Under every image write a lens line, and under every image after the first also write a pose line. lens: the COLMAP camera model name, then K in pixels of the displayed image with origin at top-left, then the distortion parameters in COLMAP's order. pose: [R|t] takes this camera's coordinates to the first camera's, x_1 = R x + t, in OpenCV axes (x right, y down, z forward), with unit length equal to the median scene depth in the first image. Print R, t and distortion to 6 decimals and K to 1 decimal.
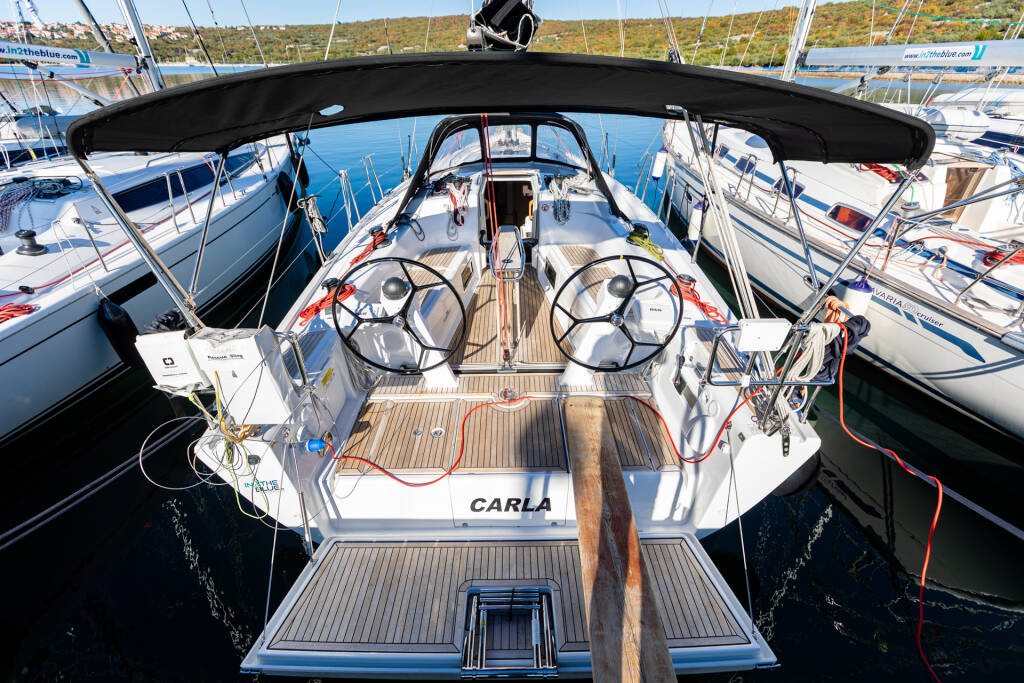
lens RADIAL K [[490.9, 0, 512.0], [0, 490.9, 341.5], [0, 0, 1]] dist [0.022408, -0.000067]
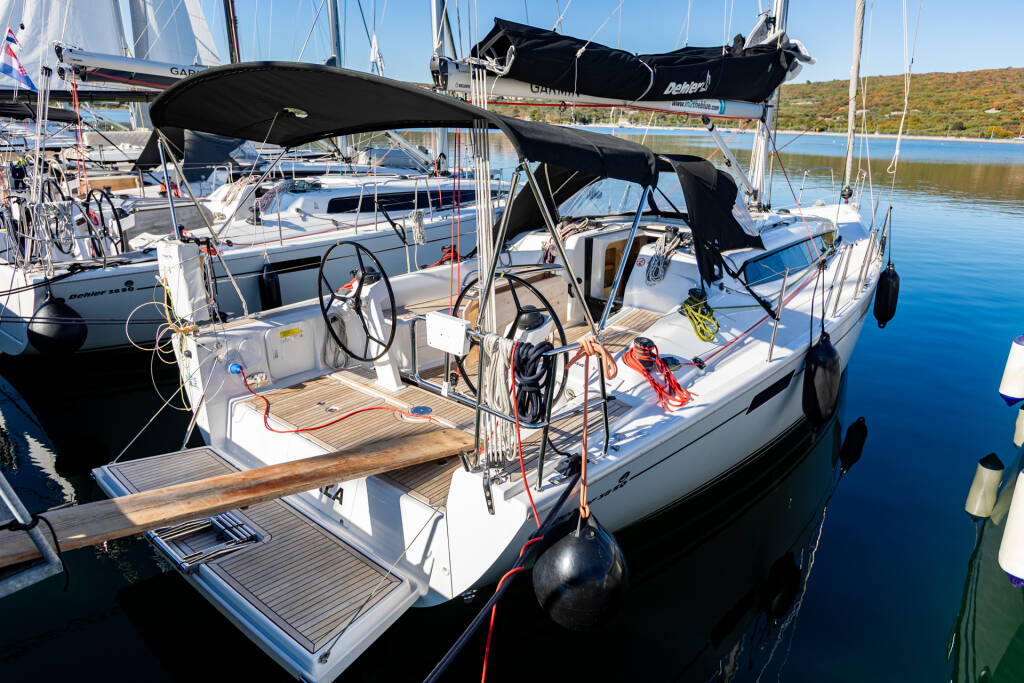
lens RADIAL K [[688.4, 0, 516.4], [0, 688.4, 379.2], [0, 0, 1]] dist [0.024055, -0.001327]
pose [[0.746301, 0.260143, -0.612667, 0.667196], [-0.361070, 0.931485, -0.044311, 0.032444], [0.559163, 0.254285, 0.789098, 0.032724]]
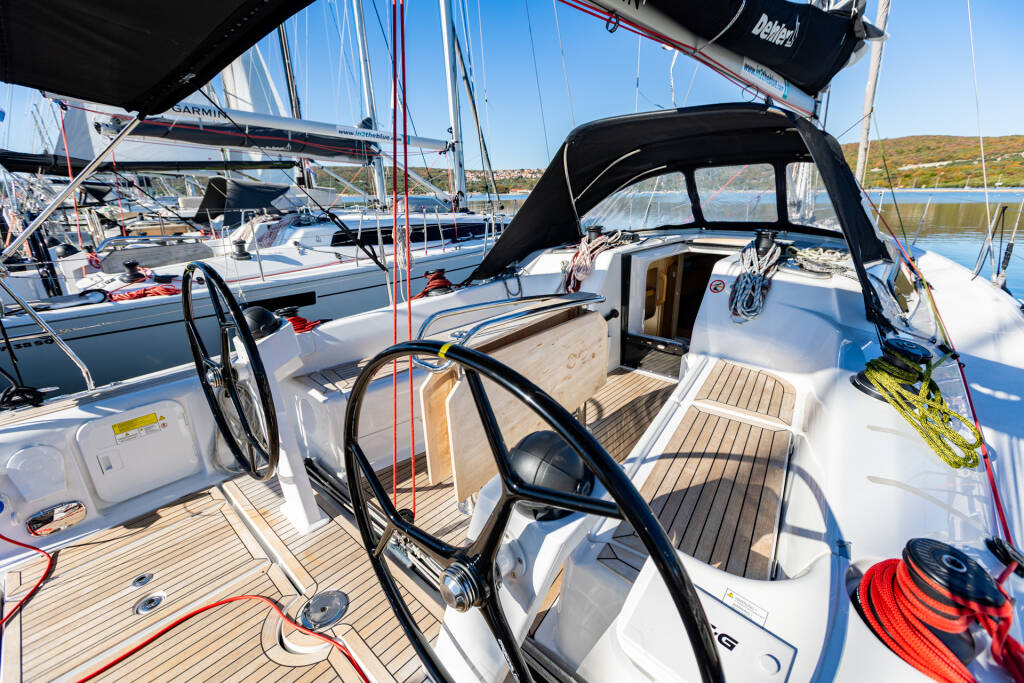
lens RADIAL K [[457.6, 0, 512.0], [0, 457.6, 341.5], [0, 0, 1]] dist [-0.000751, 0.000021]
pose [[0.714248, 0.206399, -0.668767, 0.249776], [-0.342593, 0.936330, -0.076916, -0.105539], [0.610311, 0.284052, 0.739483, 0.526420]]
